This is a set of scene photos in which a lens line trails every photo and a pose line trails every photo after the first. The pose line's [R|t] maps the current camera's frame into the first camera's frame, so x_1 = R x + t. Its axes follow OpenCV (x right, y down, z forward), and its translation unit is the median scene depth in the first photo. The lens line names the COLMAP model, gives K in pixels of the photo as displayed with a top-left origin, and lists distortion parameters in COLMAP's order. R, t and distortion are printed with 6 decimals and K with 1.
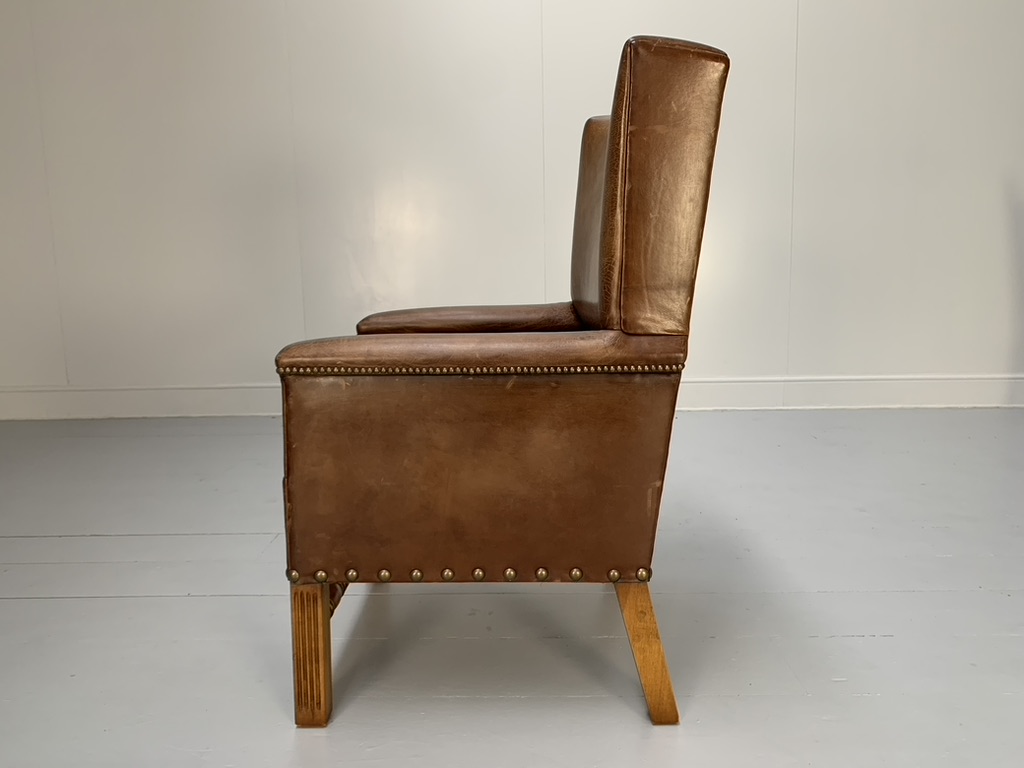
lens RADIAL K [[781.9, 0, 514.5], [0, 781.9, 372.7], [0, 0, 1]] dist [0.039238, -0.010189]
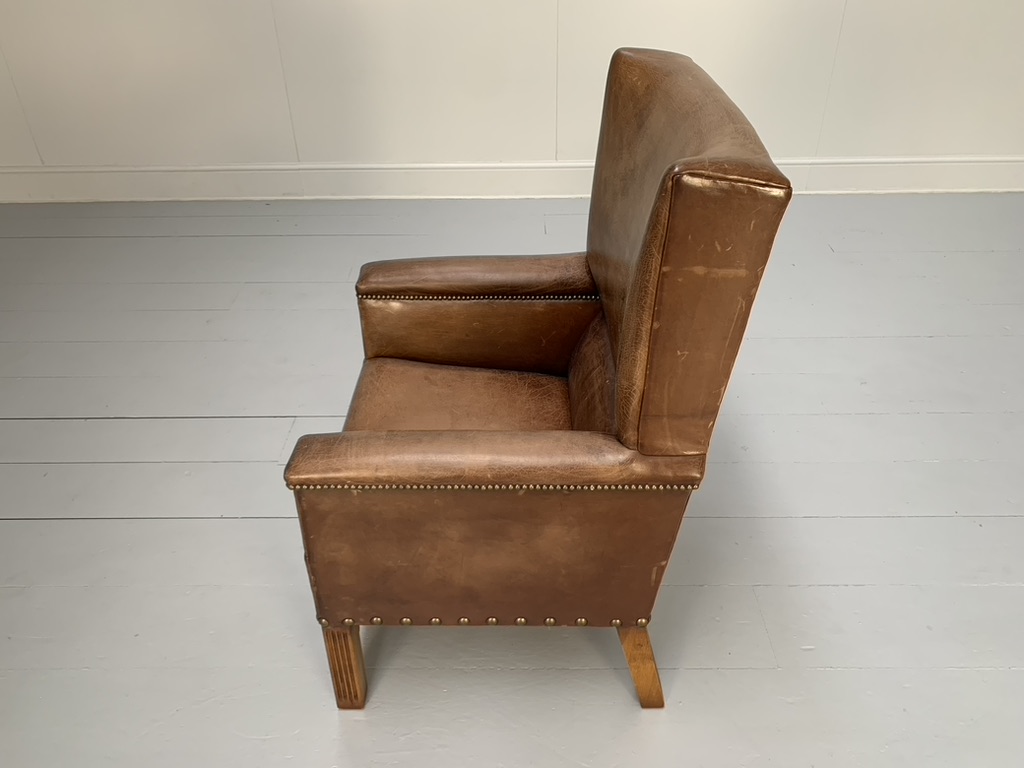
lens RADIAL K [[781.9, 0, 514.5], [0, 781.9, 372.7], [0, 0, 1]] dist [0.039238, -0.010189]
pose [[0.999991, 0.003016, -0.003124, -0.012491], [-0.001377, 0.902507, 0.430674, -0.531937], [0.004119, -0.430666, 0.902502, 0.162157]]
